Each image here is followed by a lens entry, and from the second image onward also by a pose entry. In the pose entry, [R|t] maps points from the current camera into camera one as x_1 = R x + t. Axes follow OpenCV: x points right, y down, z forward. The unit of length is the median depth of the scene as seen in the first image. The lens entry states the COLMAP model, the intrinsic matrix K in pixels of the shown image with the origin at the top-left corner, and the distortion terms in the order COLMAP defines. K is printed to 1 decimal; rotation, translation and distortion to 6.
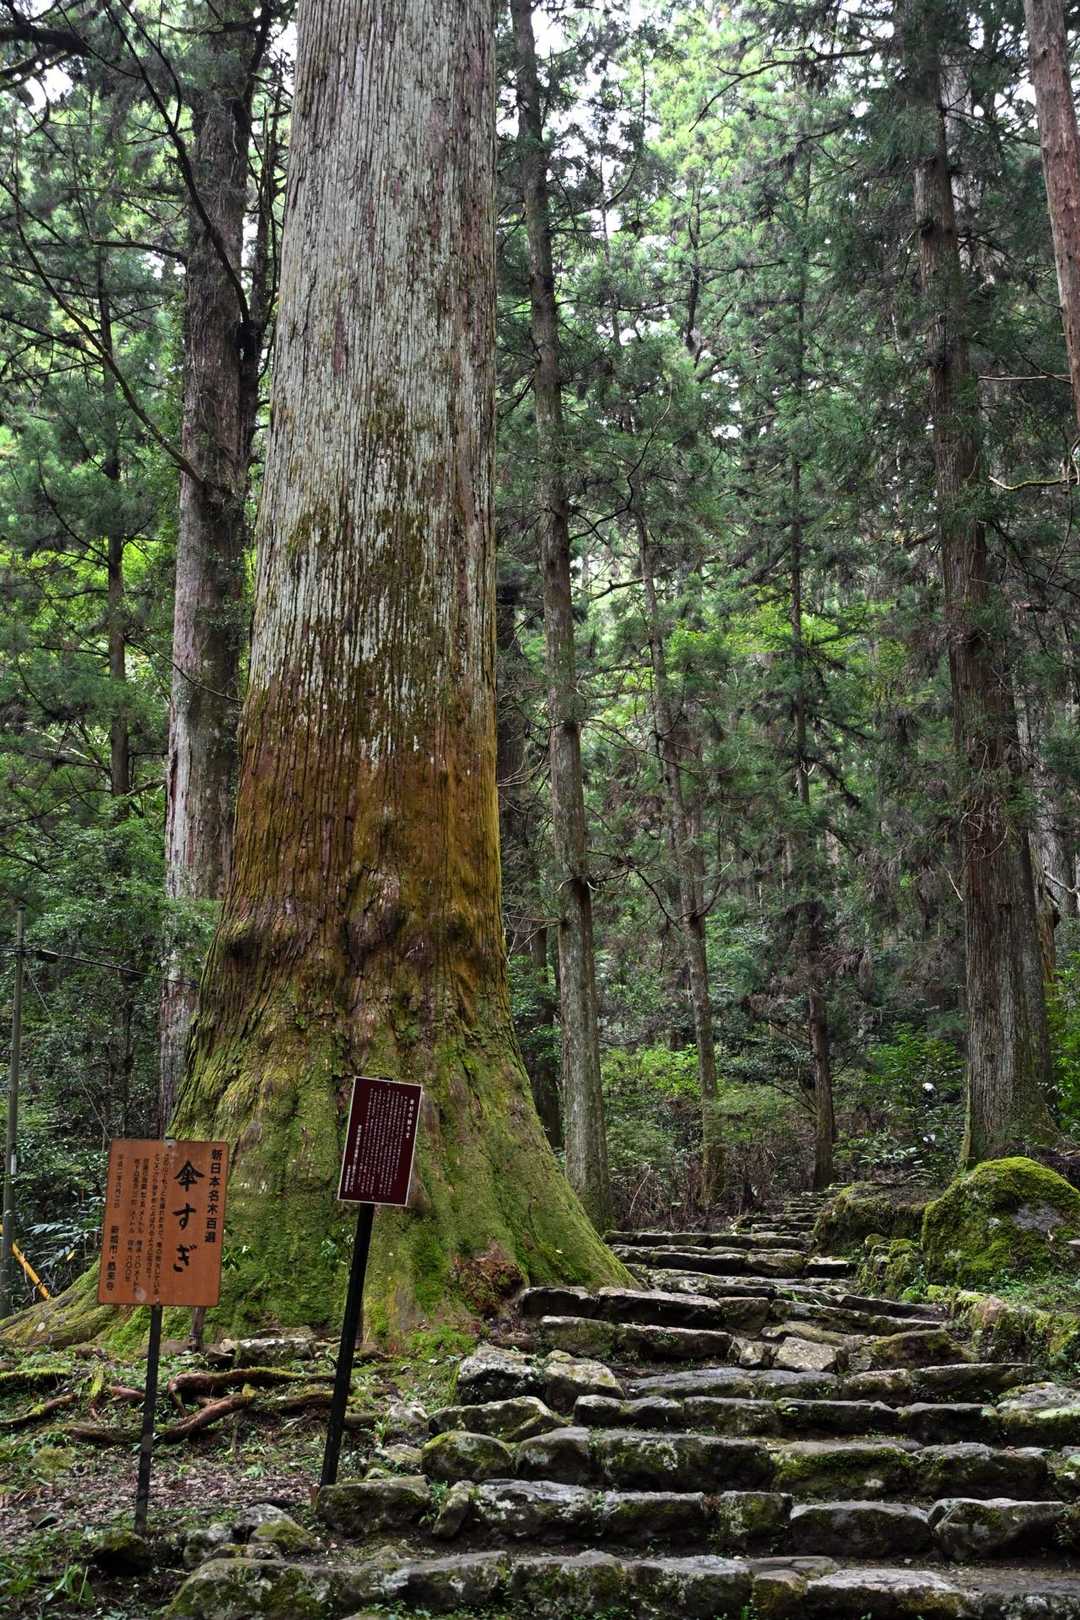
lens RADIAL K [[1484.0, 0, 540.0], [0, 1484.0, 810.0], [0, 0, 1]] dist [-0.066600, -0.004036]
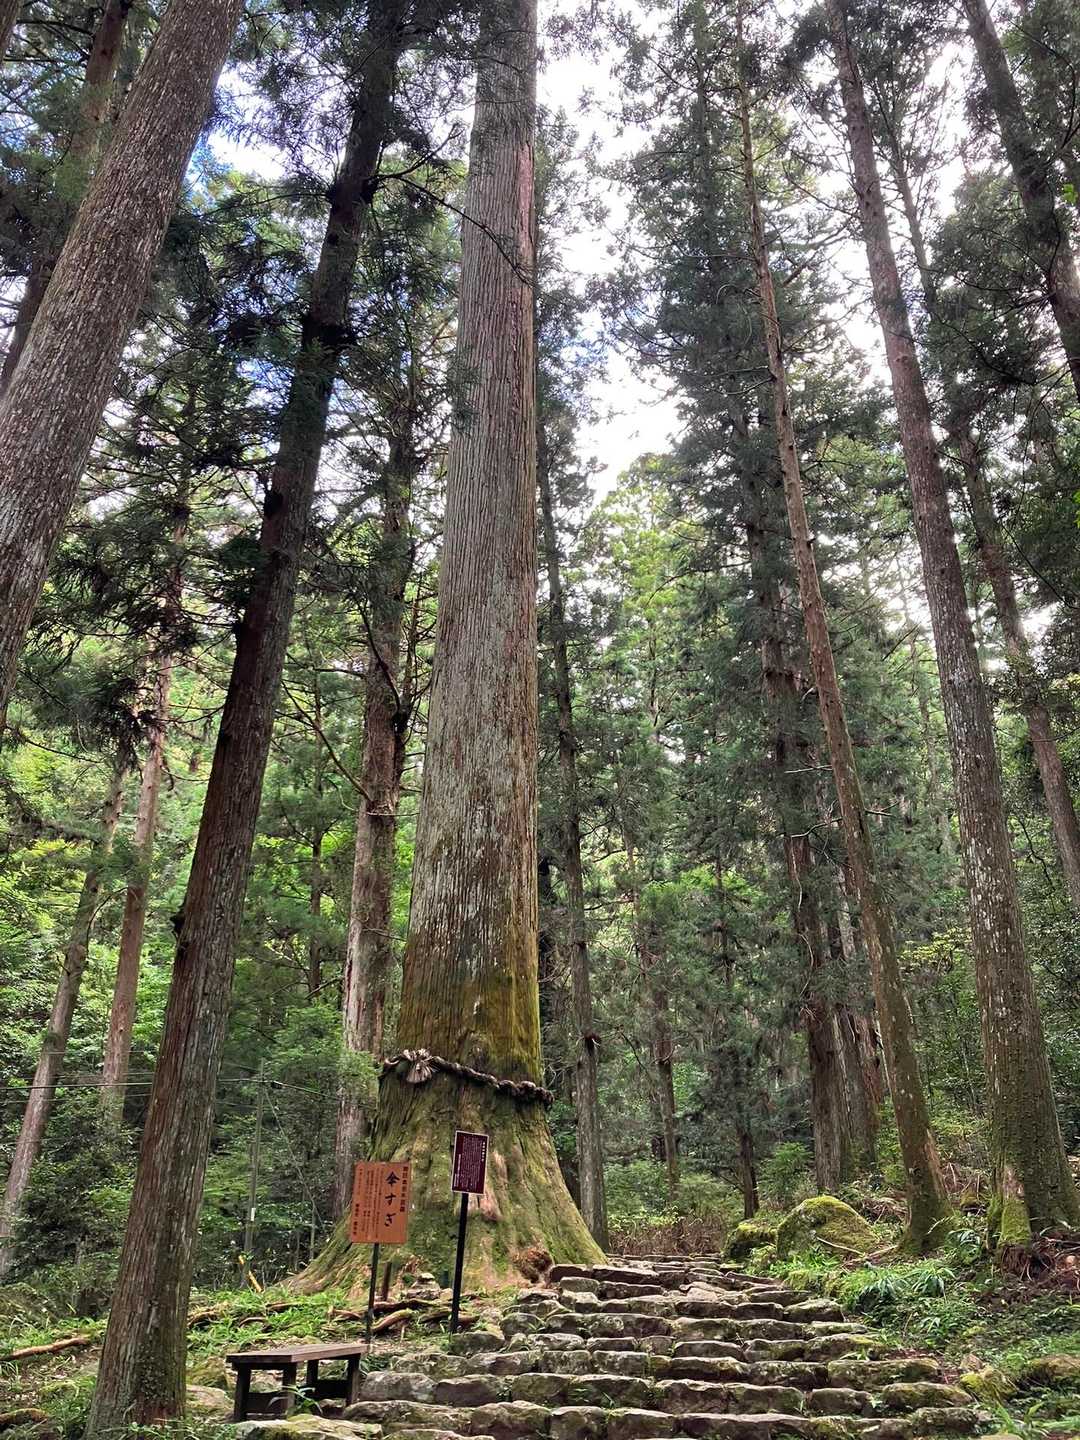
lens RADIAL K [[888.6, 0, 540.0], [0, 888.6, 720.0], [0, 0, 1]] dist [-0.000880, -0.078741]
pose [[0.999551, -0.012639, -0.027171, 0.008004], [0.004078, 0.955640, -0.294508, -0.004615], [0.029688, 0.294265, 0.955263, -0.170727]]
